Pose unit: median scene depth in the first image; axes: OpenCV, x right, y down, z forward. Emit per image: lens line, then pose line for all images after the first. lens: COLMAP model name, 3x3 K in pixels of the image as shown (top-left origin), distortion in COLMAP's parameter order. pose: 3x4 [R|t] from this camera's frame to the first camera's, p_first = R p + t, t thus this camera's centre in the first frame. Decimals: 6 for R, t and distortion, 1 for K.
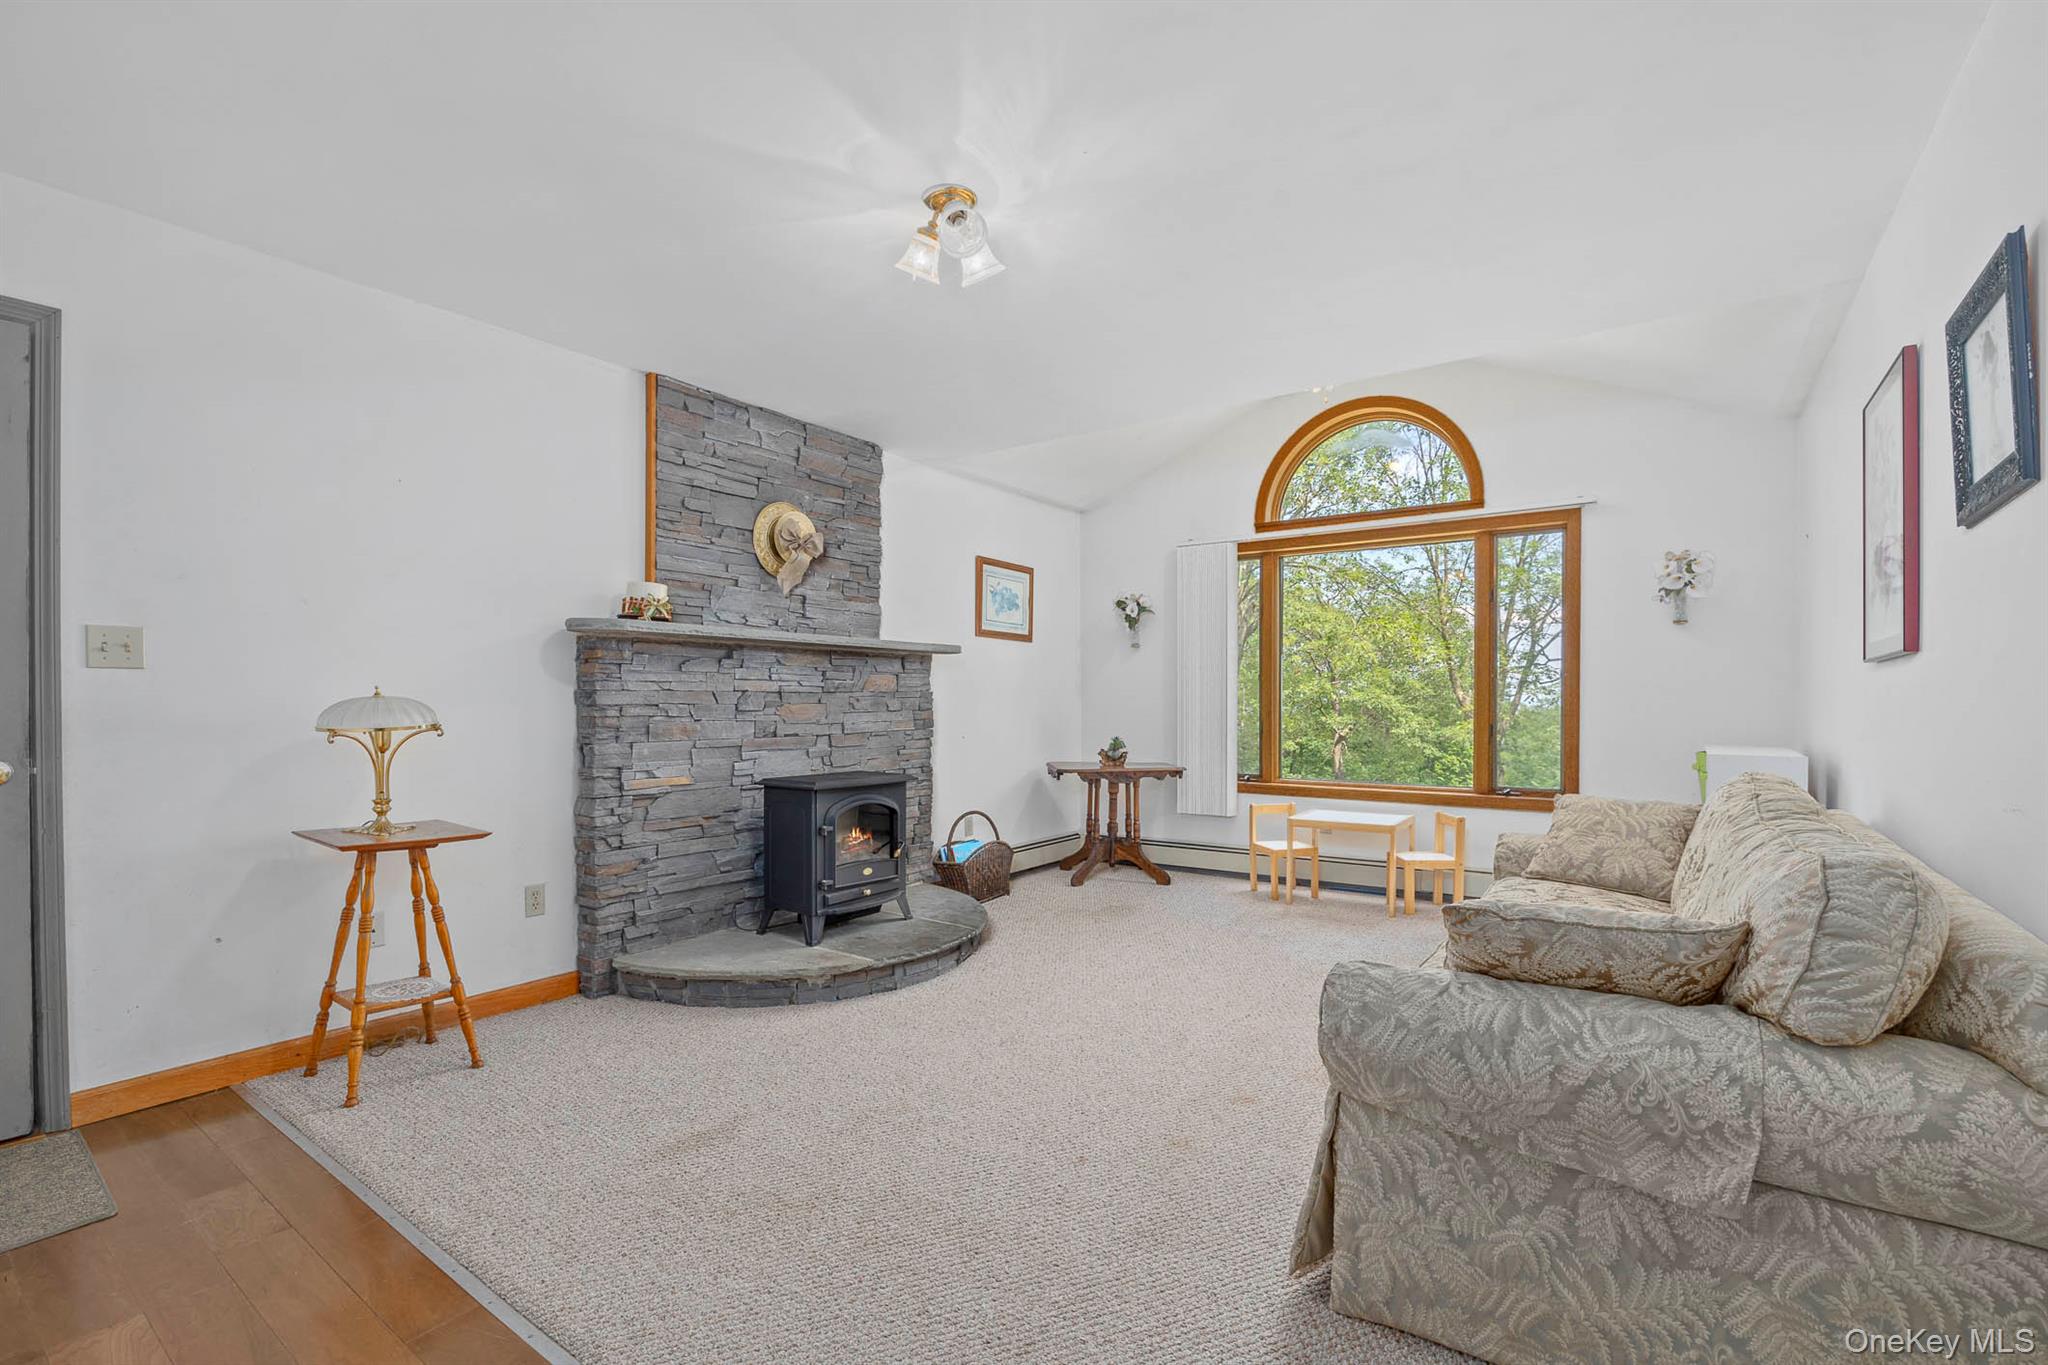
lens RADIAL K [[906.4, 0, 1023.7], [0, 906.4, 699.4], [0, 0, 1]] dist [-0.003886, -0.001886]
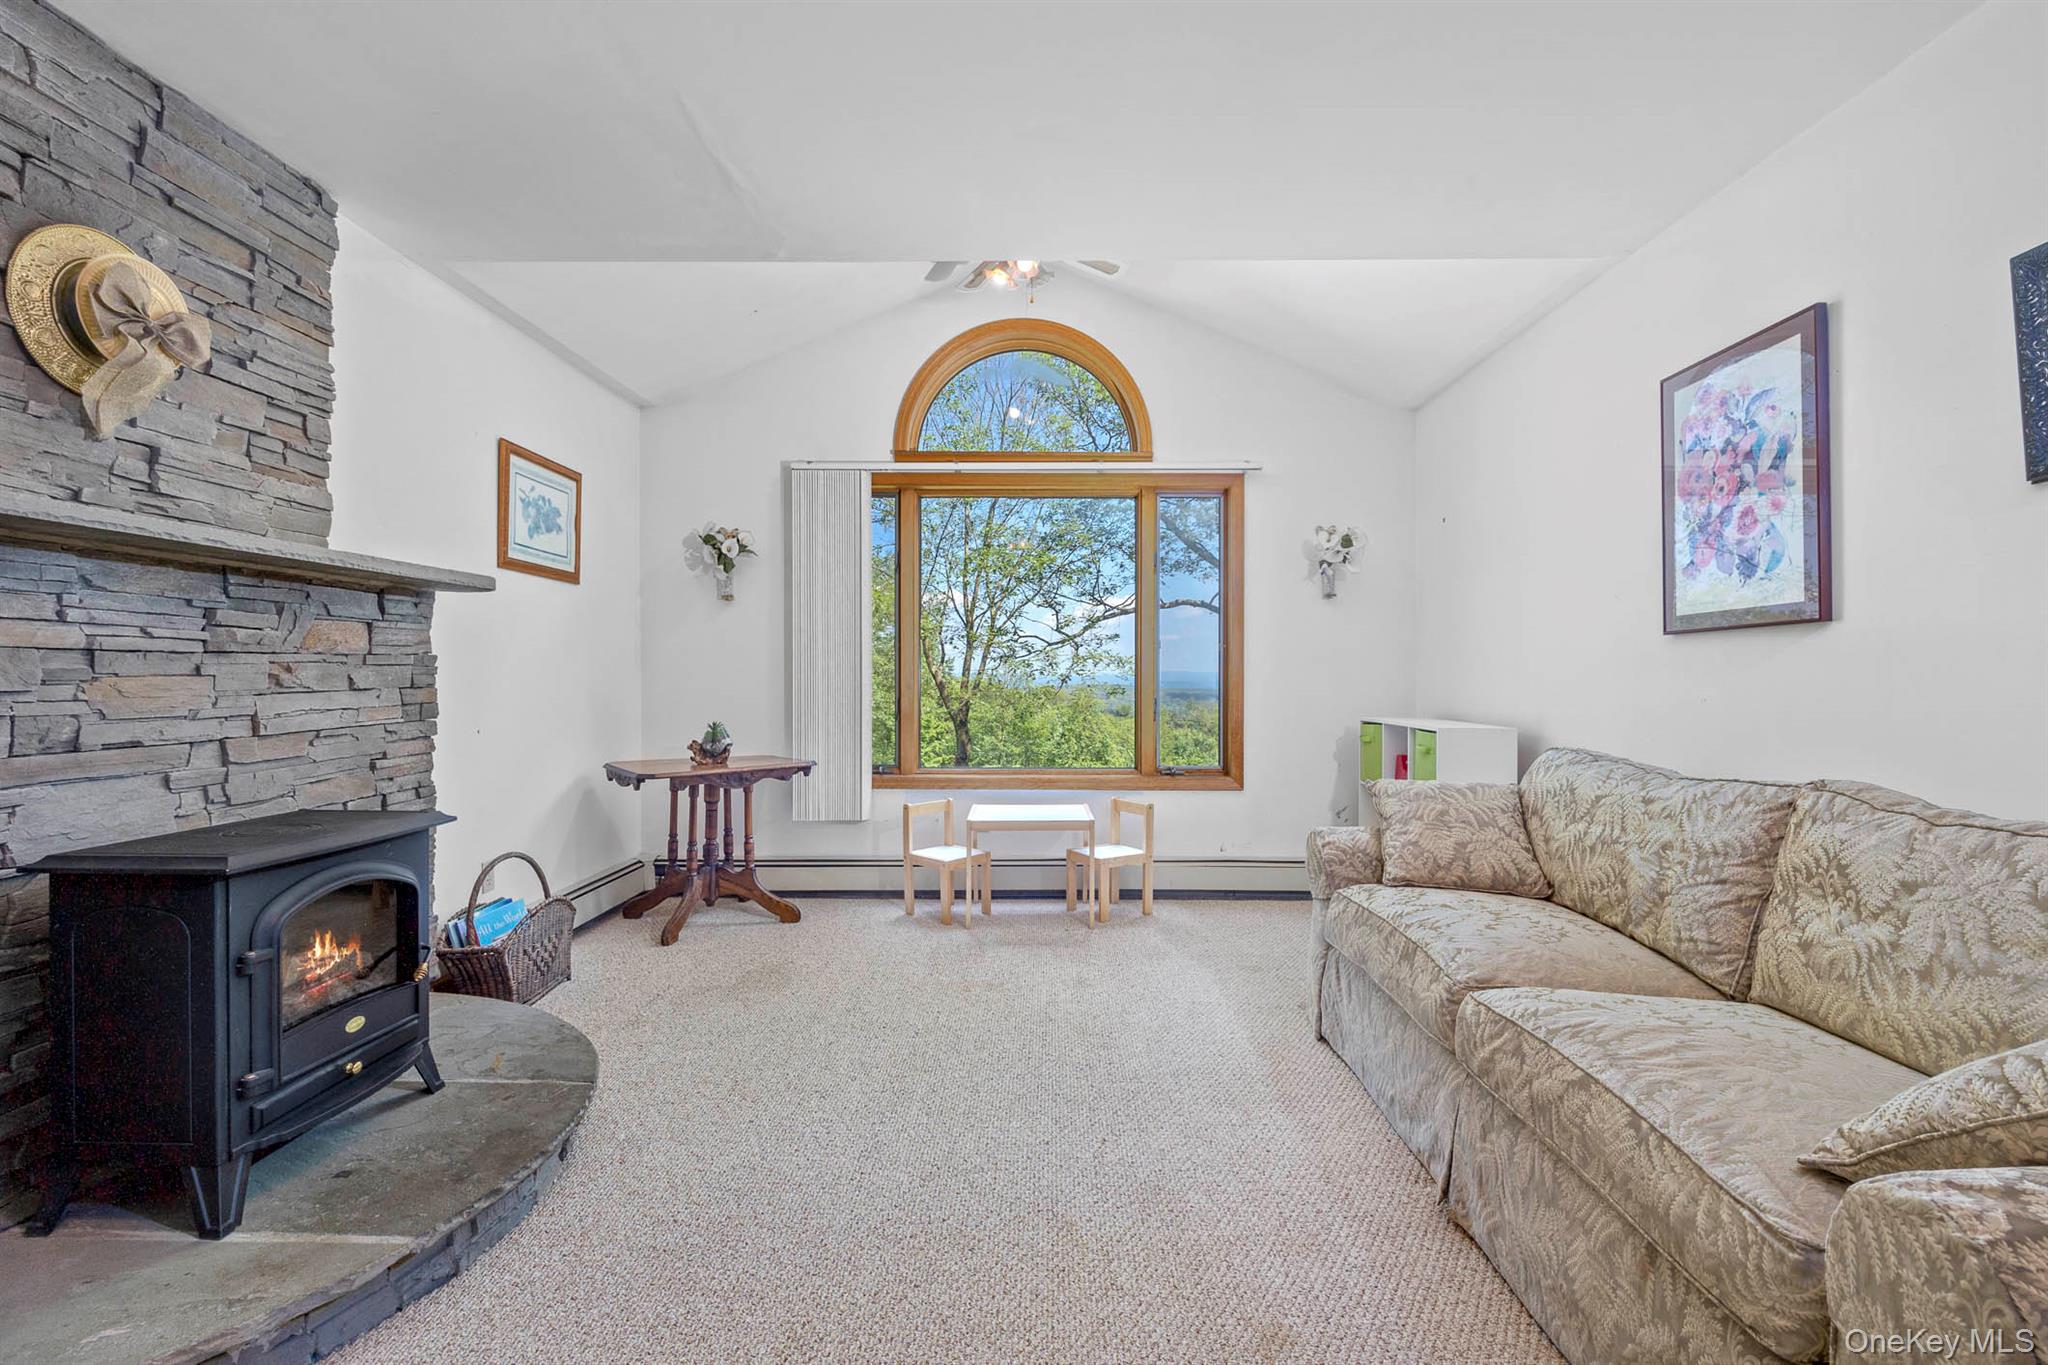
lens RADIAL K [[906.4, 0, 1028.3], [0, 906.4, 671.9], [0, 0, 1]] dist [-0.003886, -0.001886]
pose [[0.821526, 0.002934, 0.570163, -0.122673], [-0.003016, 0.999995, -0.000801, 0.001618], [-0.570163, -0.001061, 0.821531, 0.323161]]
